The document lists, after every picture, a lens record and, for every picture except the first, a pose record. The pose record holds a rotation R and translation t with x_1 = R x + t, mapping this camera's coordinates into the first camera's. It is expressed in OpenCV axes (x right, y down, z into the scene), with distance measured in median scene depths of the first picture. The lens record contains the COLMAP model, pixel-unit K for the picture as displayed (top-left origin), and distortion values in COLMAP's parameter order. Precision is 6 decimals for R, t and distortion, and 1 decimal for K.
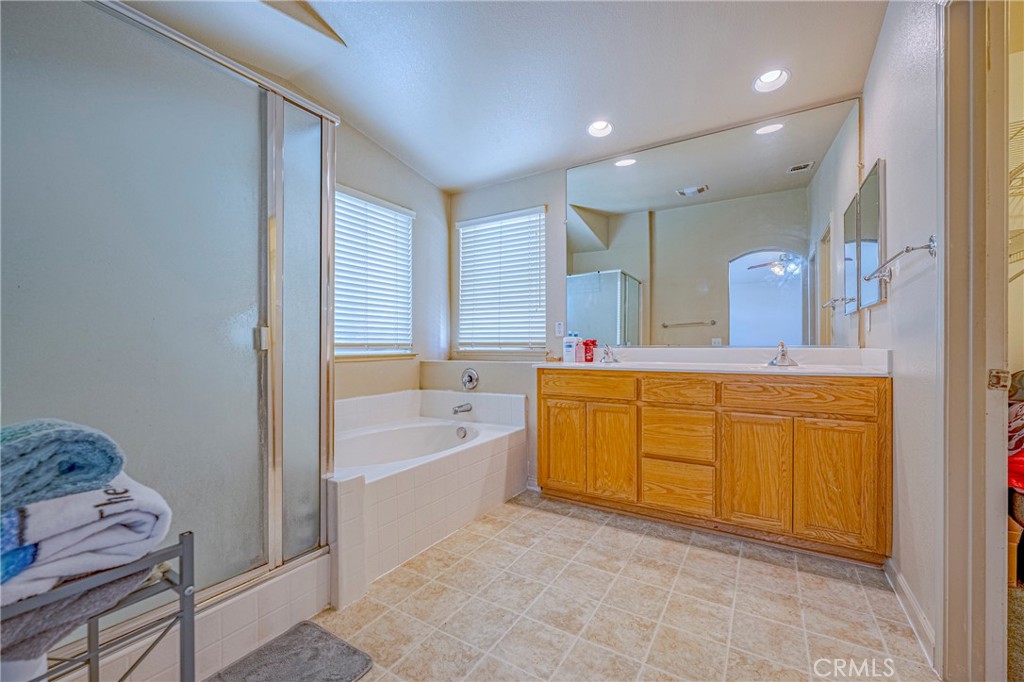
lens RADIAL K [[400.9, 0, 520.4], [0, 400.9, 345.2], [0, 0, 1]] dist [-0.000294, -0.000512]
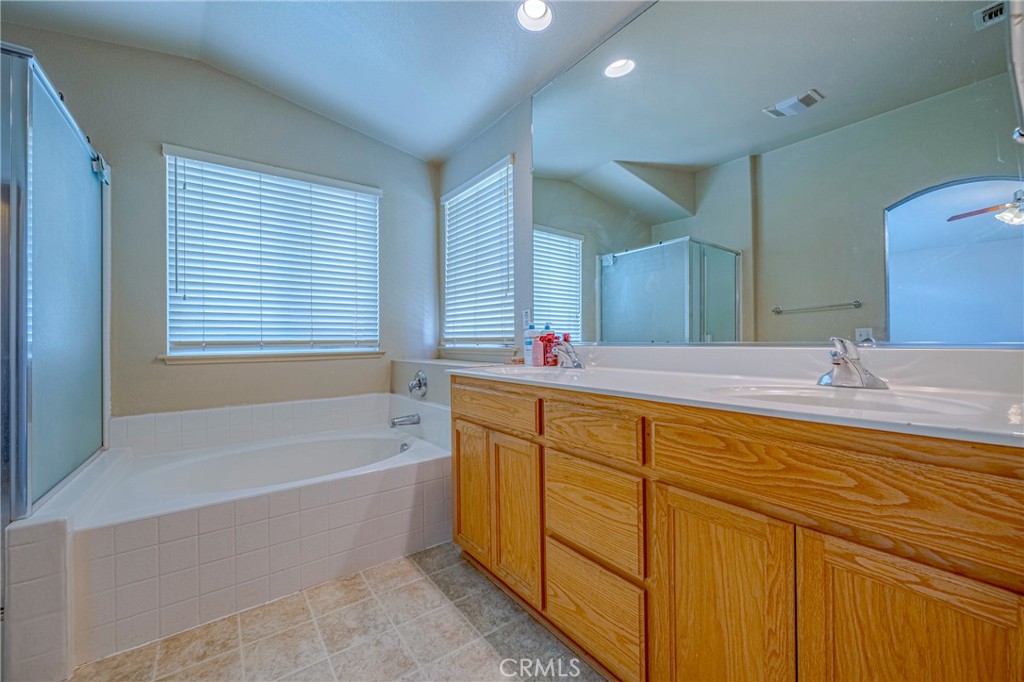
lens RADIAL K [[400.9, 0, 507.3], [0, 400.9, 336.4], [0, 0, 1]] dist [-0.000294, -0.000512]
pose [[0.928983, -0.008477, -0.370025, 0.351788], [0.005991, 0.999951, -0.007870, -0.003961], [0.370074, 0.005094, 0.928988, 0.328169]]
